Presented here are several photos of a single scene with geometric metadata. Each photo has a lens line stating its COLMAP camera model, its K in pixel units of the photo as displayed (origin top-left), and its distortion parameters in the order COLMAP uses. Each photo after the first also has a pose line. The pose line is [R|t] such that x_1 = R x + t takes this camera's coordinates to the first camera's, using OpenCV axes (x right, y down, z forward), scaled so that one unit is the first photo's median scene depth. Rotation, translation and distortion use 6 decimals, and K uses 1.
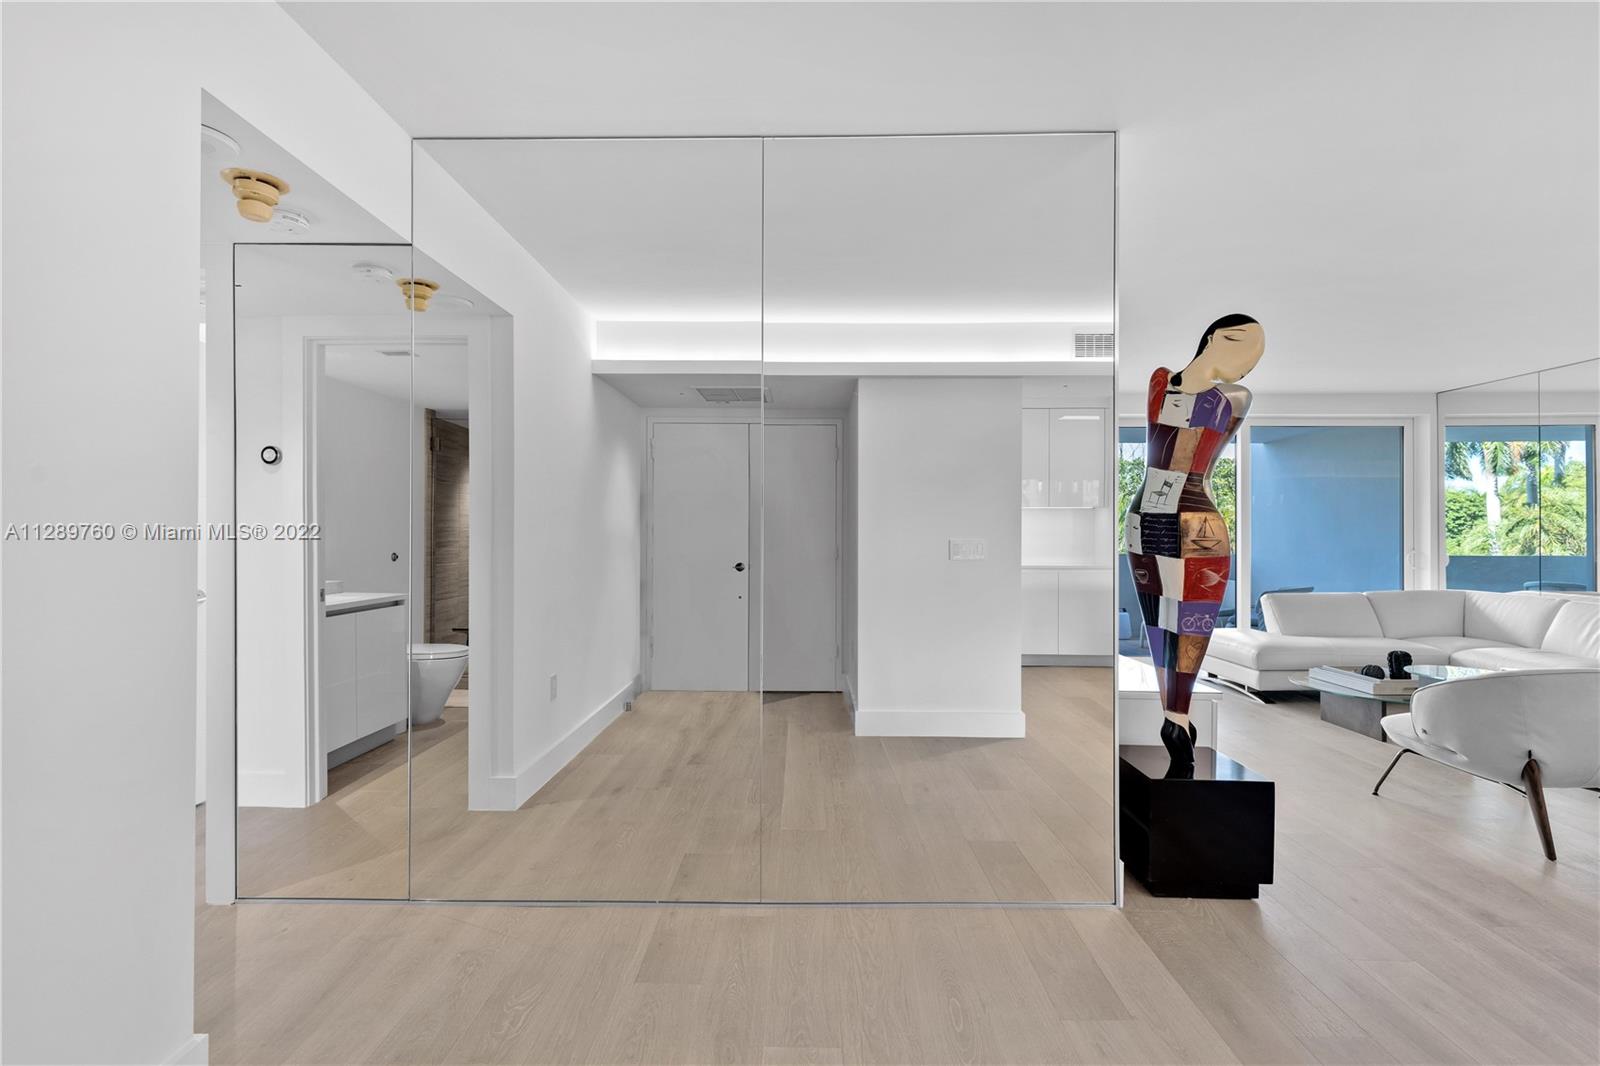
lens RADIAL K [[773.6, 0, 791.3], [0, 773.6, 526.2], [0, 0, 1]] dist [0.005447, 0.001019]
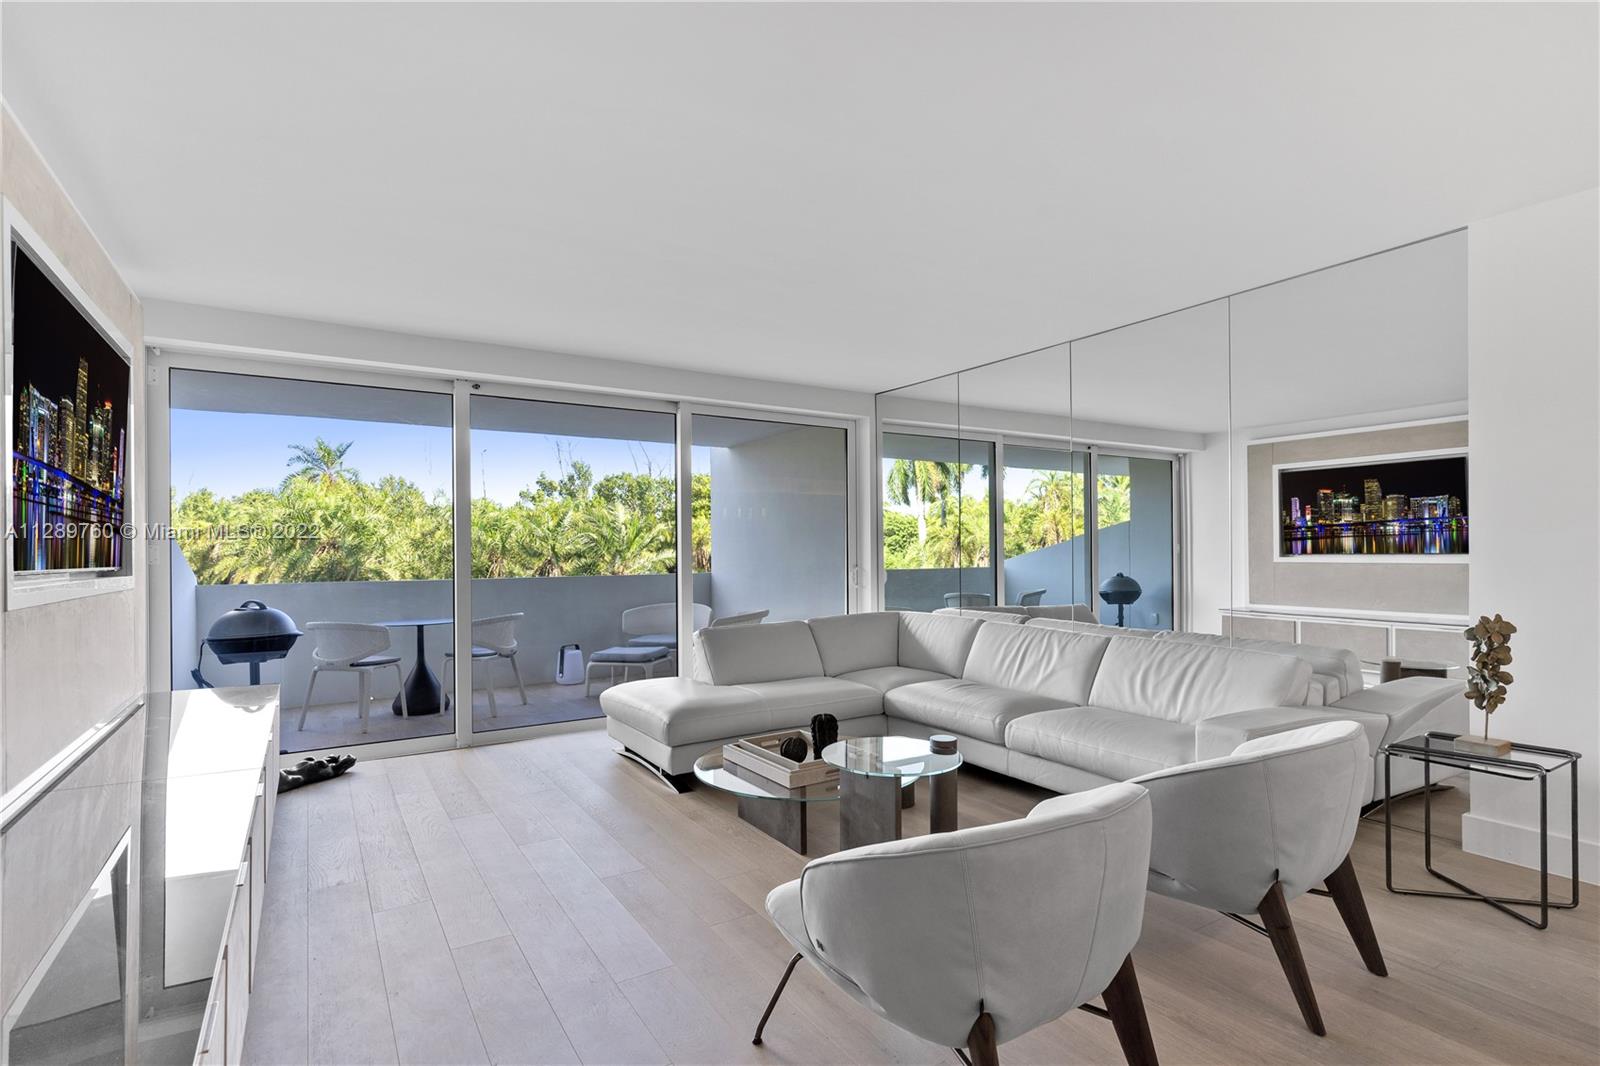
lens RADIAL K [[773.6, 0, 802.4], [0, 773.6, 543.5], [0, 0, 1]] dist [0.005447, 0.001019]
pose [[0.836164, -0.002577, 0.548473, 0.289285], [0.002671, 0.999996, 0.000627, 0.004043], [-0.548473, 0.000941, 0.836168, 0.320761]]
